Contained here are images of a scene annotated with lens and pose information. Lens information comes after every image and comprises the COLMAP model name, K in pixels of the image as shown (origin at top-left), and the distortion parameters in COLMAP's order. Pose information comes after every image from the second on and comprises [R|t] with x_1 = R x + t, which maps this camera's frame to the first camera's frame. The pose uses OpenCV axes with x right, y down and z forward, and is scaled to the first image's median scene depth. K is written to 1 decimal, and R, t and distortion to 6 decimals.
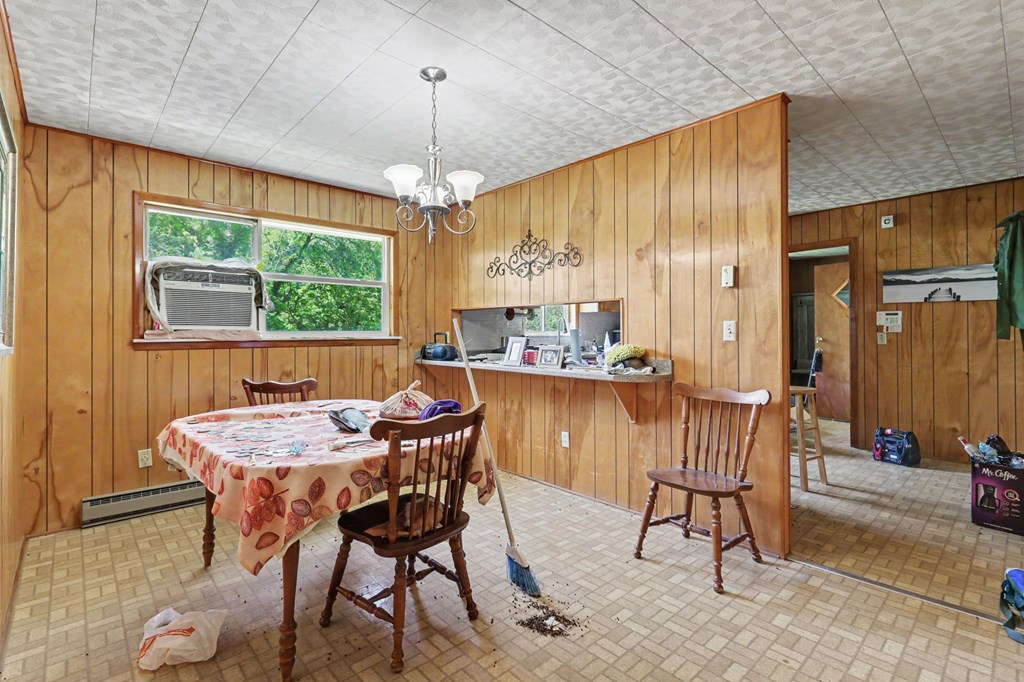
lens RADIAL K [[480.8, 0, 495.5], [0, 480.8, 330.1], [0, 0, 1]] dist [-0.000320, -0.000439]
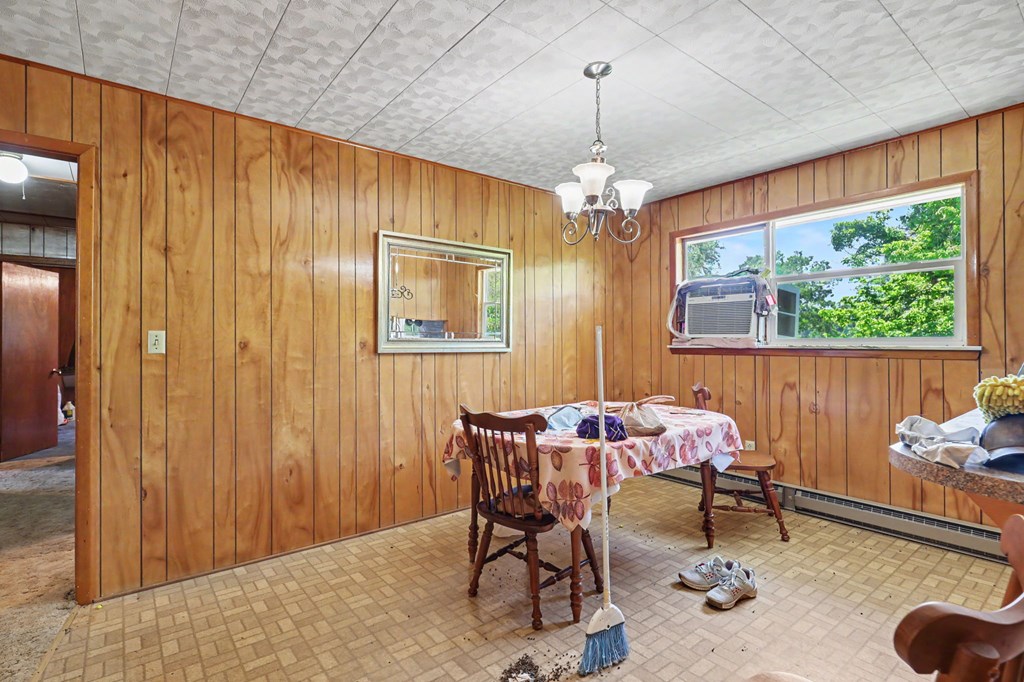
lens RADIAL K [[480.8, 0, 509.9], [0, 480.8, 342.8], [0, 0, 1]] dist [-0.000320, -0.000439]
pose [[-0.066238, -0.007125, -0.997778, 0.578668], [-0.005553, 0.999962, -0.006772, 0.022947], [0.997788, 0.005092, -0.066275, 0.629557]]
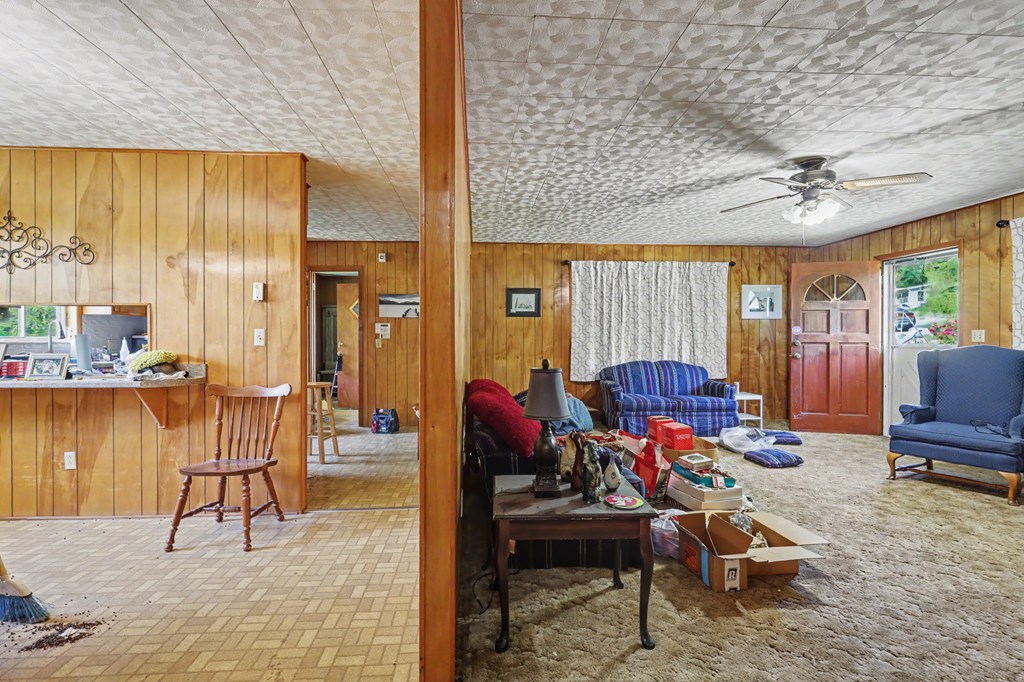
lens RADIAL K [[480.8, 0, 511.8], [0, 480.8, 339.5], [0, 0, 1]] dist [-0.000320, -0.000439]
pose [[0.607432, 0.000408, 0.794372, -0.069920], [-0.005655, 0.999977, 0.003810, -0.000990], [-0.794351, -0.006807, 0.607420, -0.192820]]
